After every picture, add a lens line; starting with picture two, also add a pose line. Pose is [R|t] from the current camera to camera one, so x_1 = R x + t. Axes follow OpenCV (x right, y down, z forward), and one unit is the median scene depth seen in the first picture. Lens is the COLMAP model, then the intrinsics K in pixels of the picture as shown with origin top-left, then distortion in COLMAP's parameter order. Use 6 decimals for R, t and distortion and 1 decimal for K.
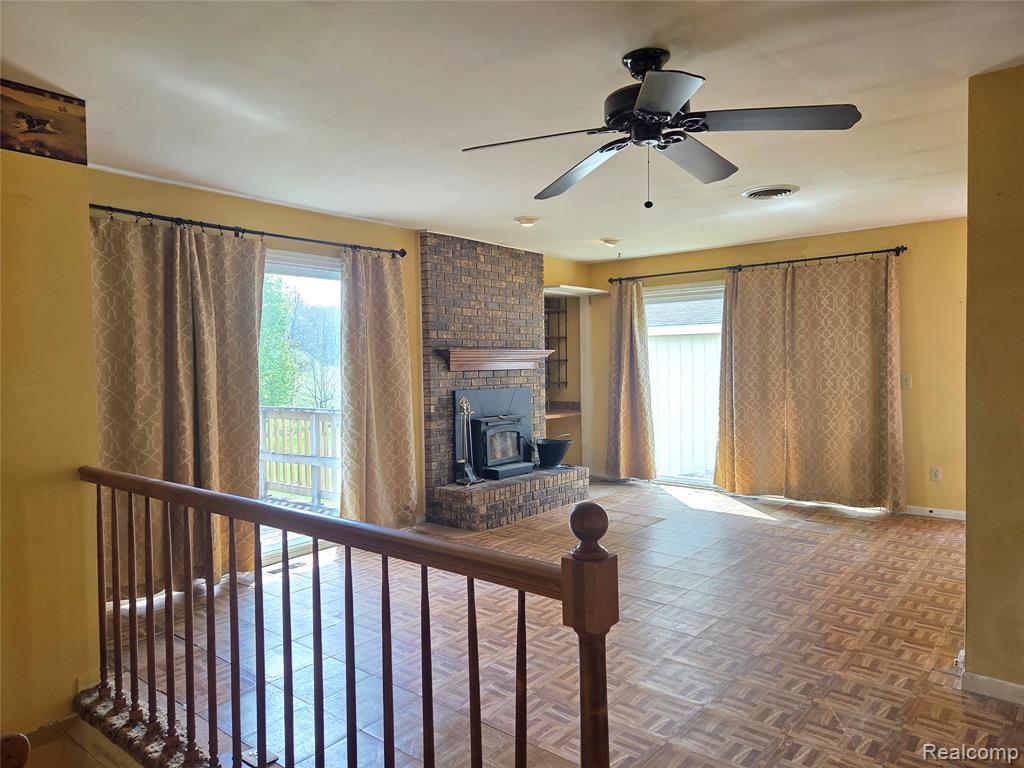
lens RADIAL K [[683.7, 0, 512.0], [0, 683.7, 384.0], [0, 0, 1]] dist [0.054968, -0.003685]
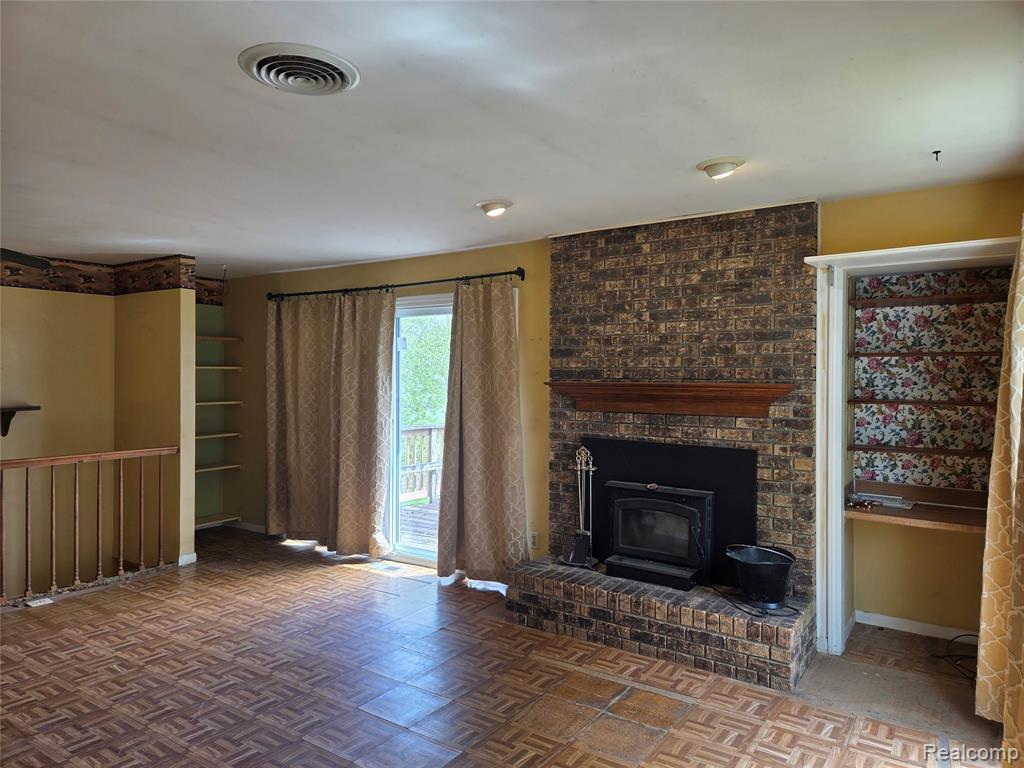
lens RADIAL K [[683.7, 0, 512.0], [0, 683.7, 384.0], [0, 0, 1]] dist [0.054968, -0.003685]
pose [[0.079553, 0.022485, -0.996577, 0.663703], [-0.039218, 0.999042, 0.019410, -0.060138], [0.996059, 0.037540, 0.080359, 0.863660]]
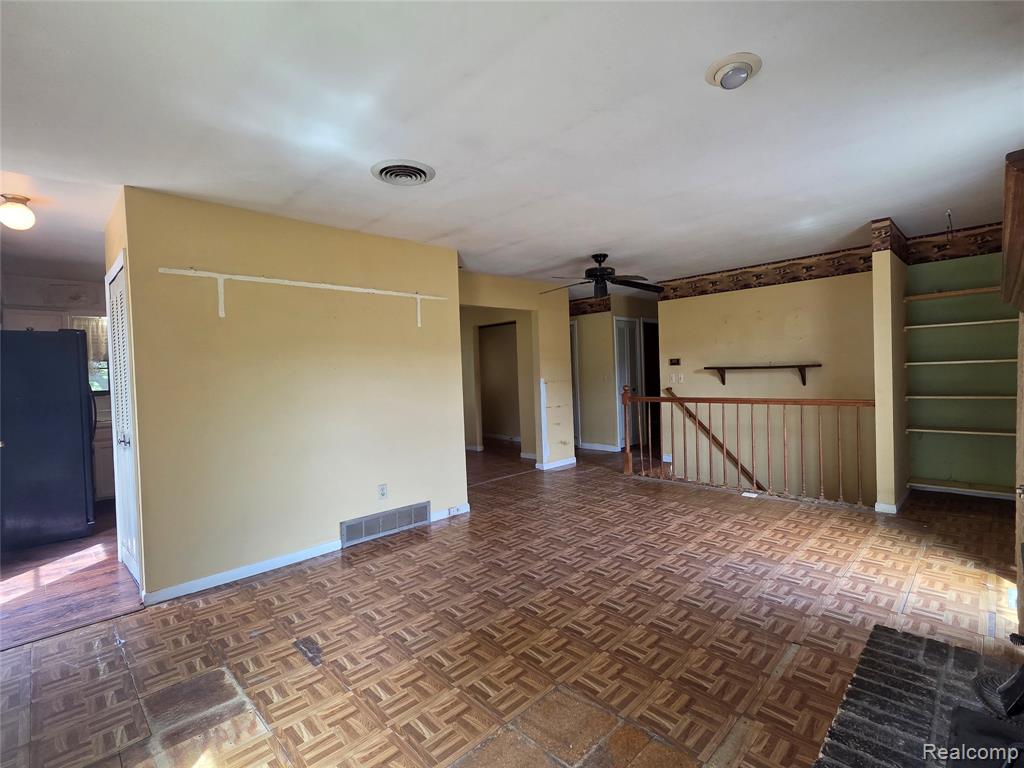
lens RADIAL K [[463.8, 0, 512.0], [0, 463.8, 384.0], [0, 0, 1]] dist [0.001162, 0.000412]
pose [[-0.995176, 0.045646, 0.086836, 0.146528], [0.050688, 0.997100, 0.056773, -0.031519], [-0.083992, 0.060901, -0.994604, 1.229702]]
